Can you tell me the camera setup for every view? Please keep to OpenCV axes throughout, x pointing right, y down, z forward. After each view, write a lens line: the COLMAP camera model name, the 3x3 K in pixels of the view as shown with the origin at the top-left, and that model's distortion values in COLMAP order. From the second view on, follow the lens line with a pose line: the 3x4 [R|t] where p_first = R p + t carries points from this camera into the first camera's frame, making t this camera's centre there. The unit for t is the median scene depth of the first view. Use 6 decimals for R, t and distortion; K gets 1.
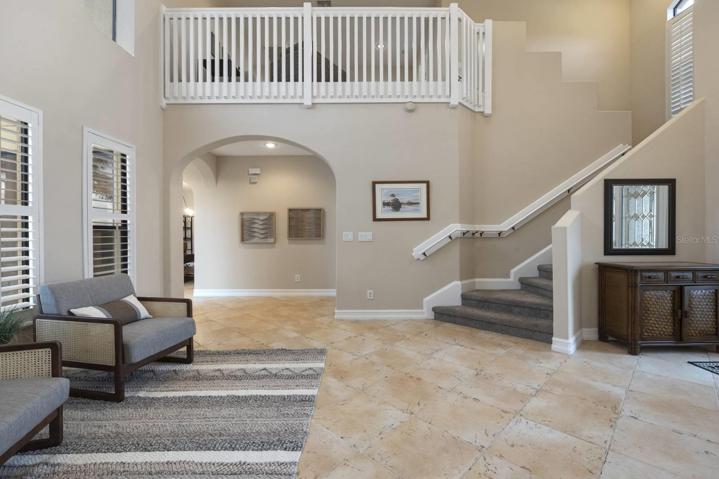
lens RADIAL K [[328.2, 0, 358.2], [0, 328.2, 232.3], [0, 0, 1]] dist [0.002688, 0.000162]
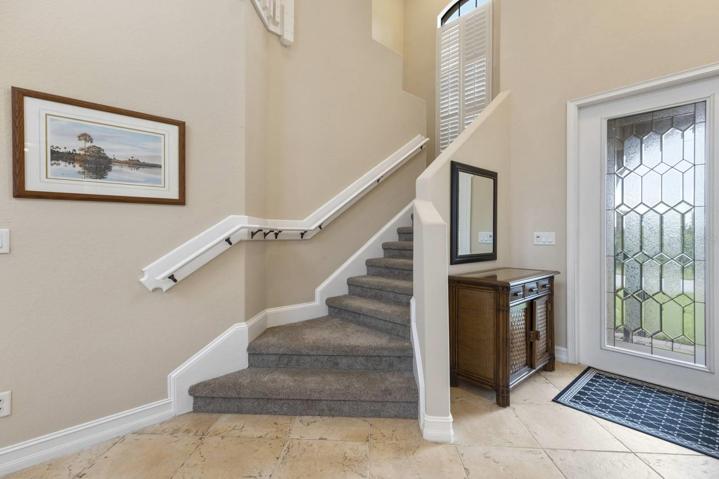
lens RADIAL K [[328.2, 0, 358.2], [0, 328.2, 232.3], [0, 0, 1]] dist [0.002688, 0.000162]
pose [[0.740392, 0.009478, 0.672109, 0.084215], [-0.010965, 0.999938, -0.002023, 0.000665], [-0.672086, -0.005872, 0.740450, 0.480842]]
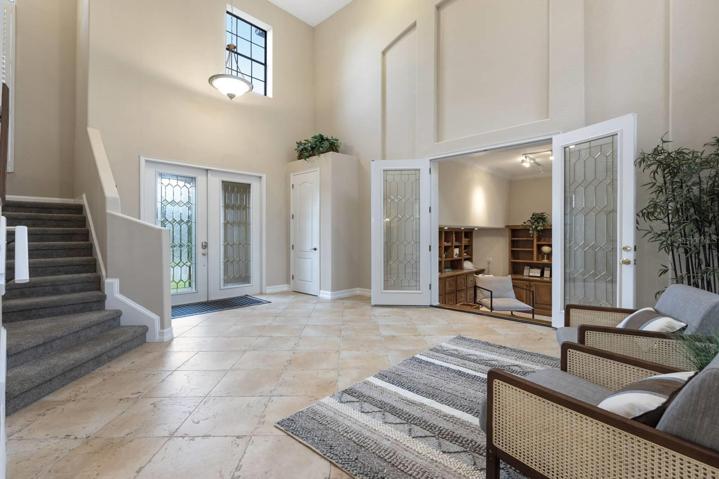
lens RADIAL K [[328.2, 0, 358.2], [0, 328.2, 232.3], [0, 0, 1]] dist [0.002688, 0.000162]
pose [[-0.728108, 0.008631, 0.685408, -0.470900], [-0.000137, 0.999919, -0.012737, 0.003516], [-0.685463, -0.009368, -0.728048, 0.997468]]
